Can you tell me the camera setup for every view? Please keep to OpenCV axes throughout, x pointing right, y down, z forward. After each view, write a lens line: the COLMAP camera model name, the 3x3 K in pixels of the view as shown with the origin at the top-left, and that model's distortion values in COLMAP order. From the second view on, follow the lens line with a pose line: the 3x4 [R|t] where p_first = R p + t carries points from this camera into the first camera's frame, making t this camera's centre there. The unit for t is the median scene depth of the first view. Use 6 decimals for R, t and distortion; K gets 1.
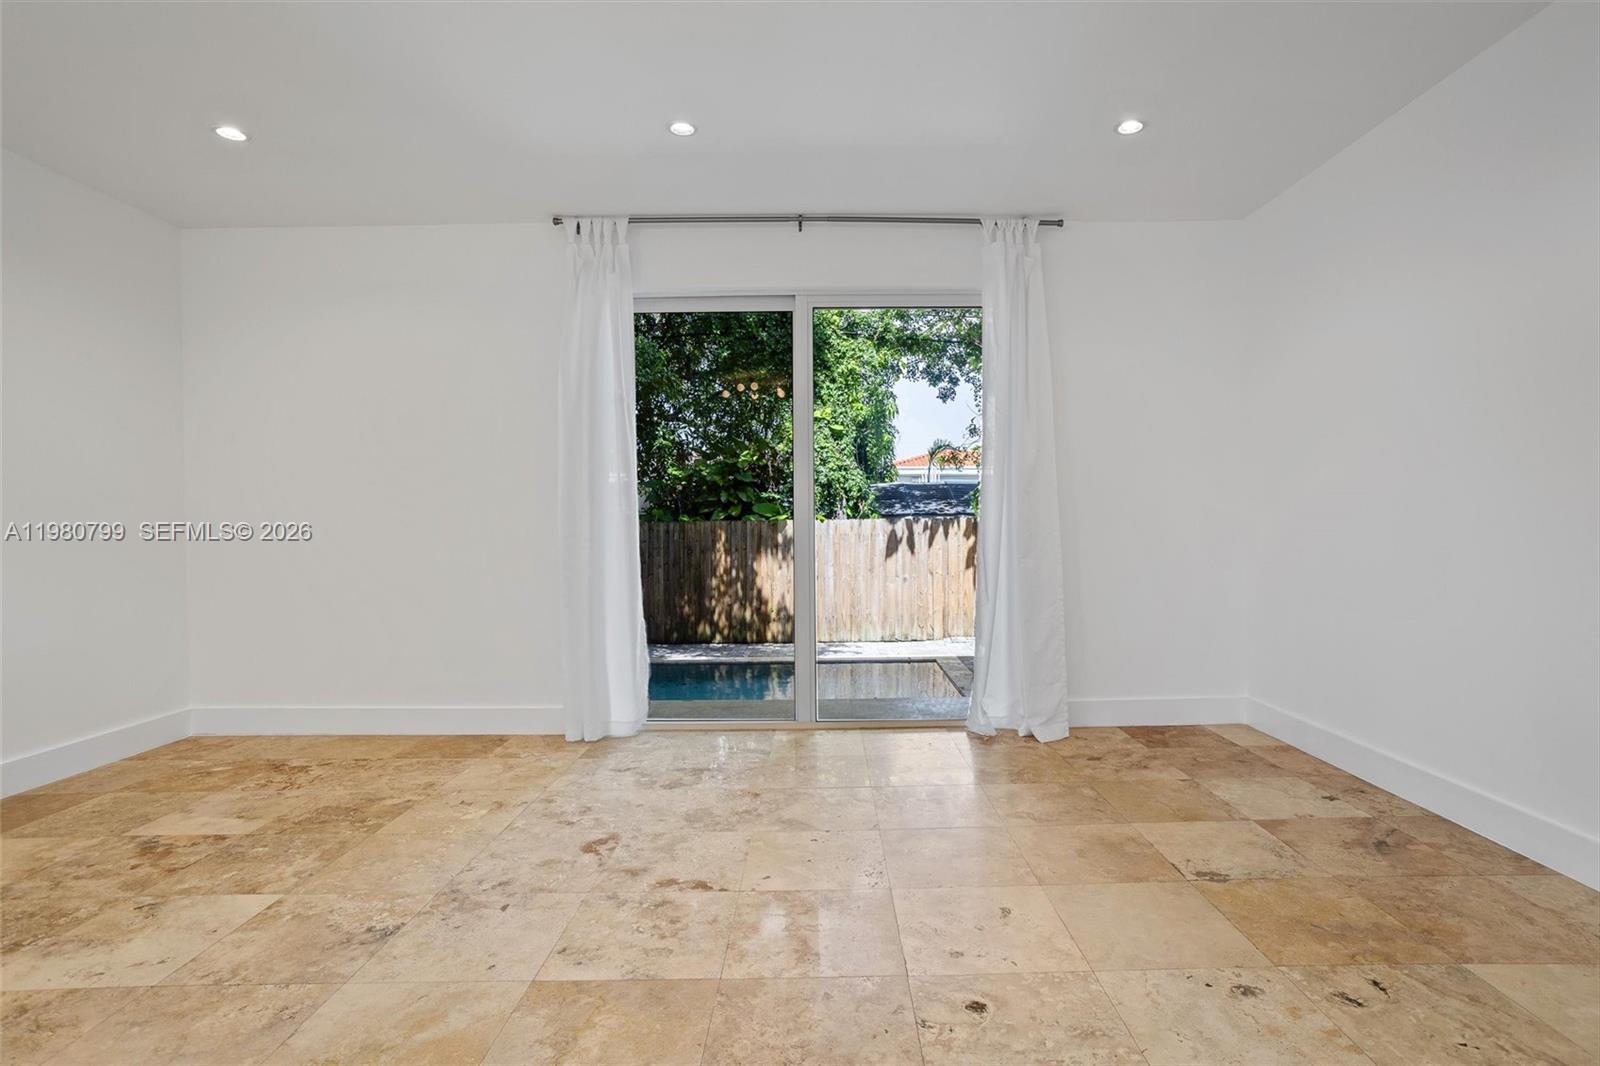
lens RADIAL K [[772.6, 0, 828.6], [0, 772.6, 527.2], [0, 0, 1]] dist [-0.000401, 0.000263]
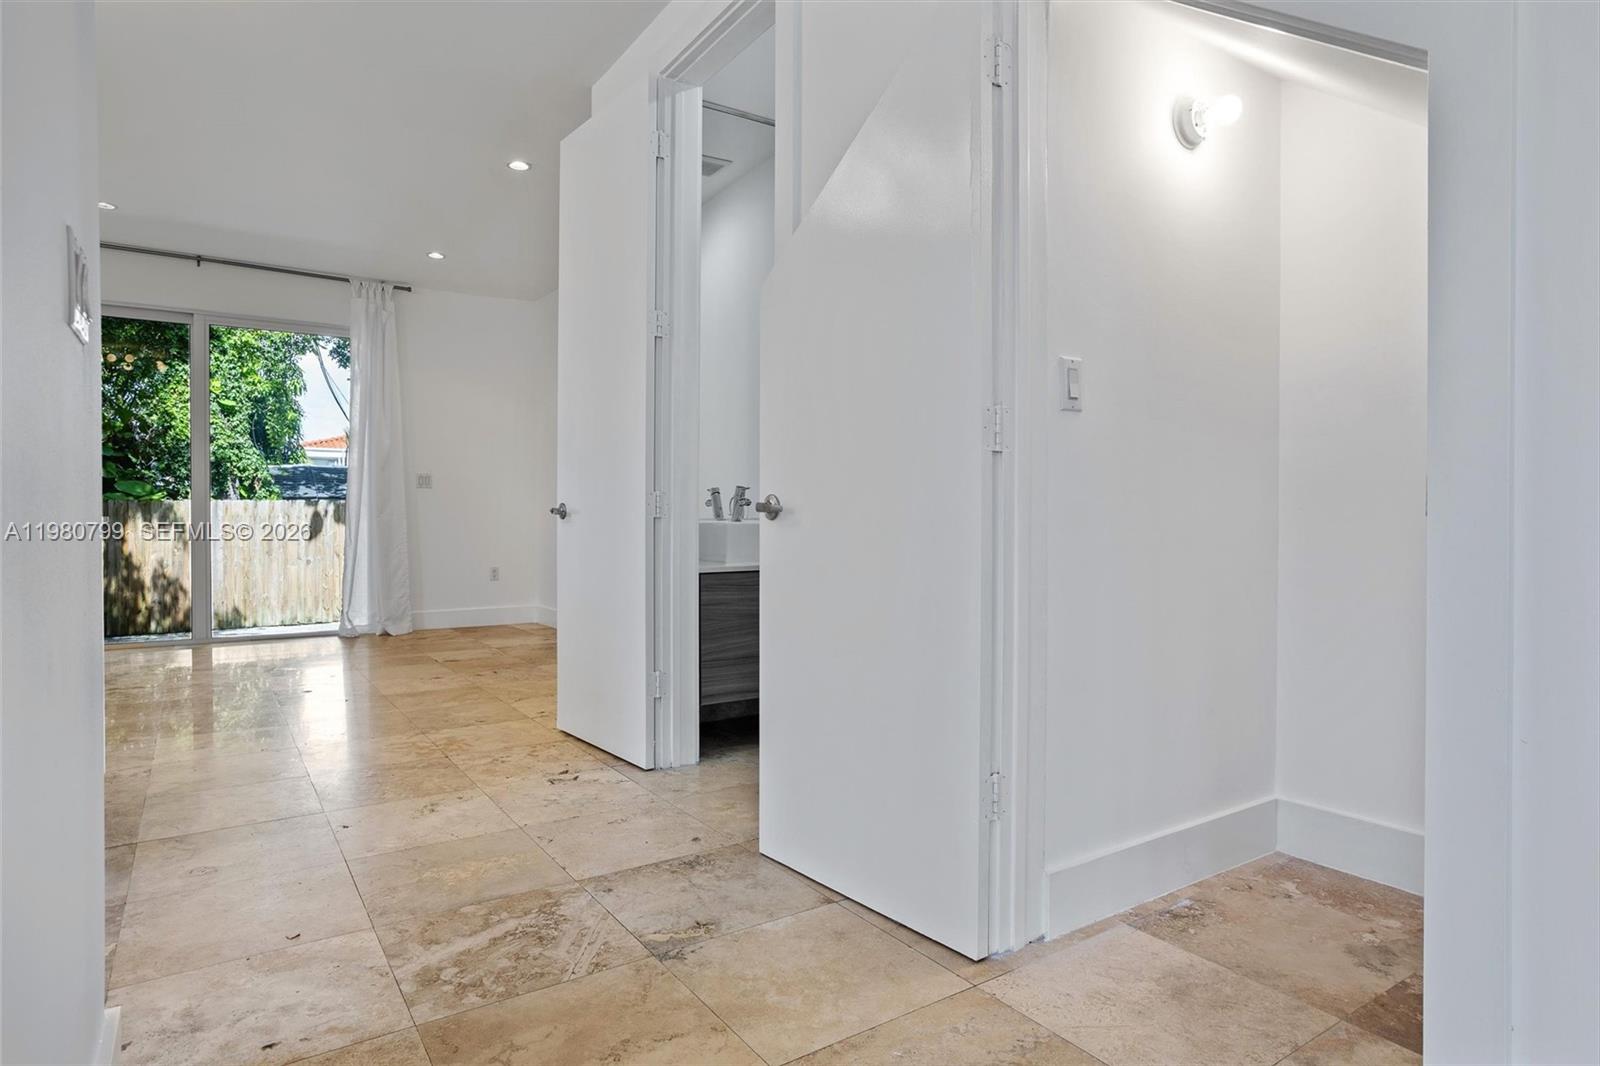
lens RADIAL K [[903.5, 0, 800.0], [0, 903.5, 533.0], [0, 0, 1]] dist [-0.003468, -0.000813]
pose [[0.837288, 0.002489, 0.546757, -0.006364], [-0.005464, 0.999978, 0.003815, 0.022374], [-0.546735, -0.006182, 0.837283, -0.311502]]
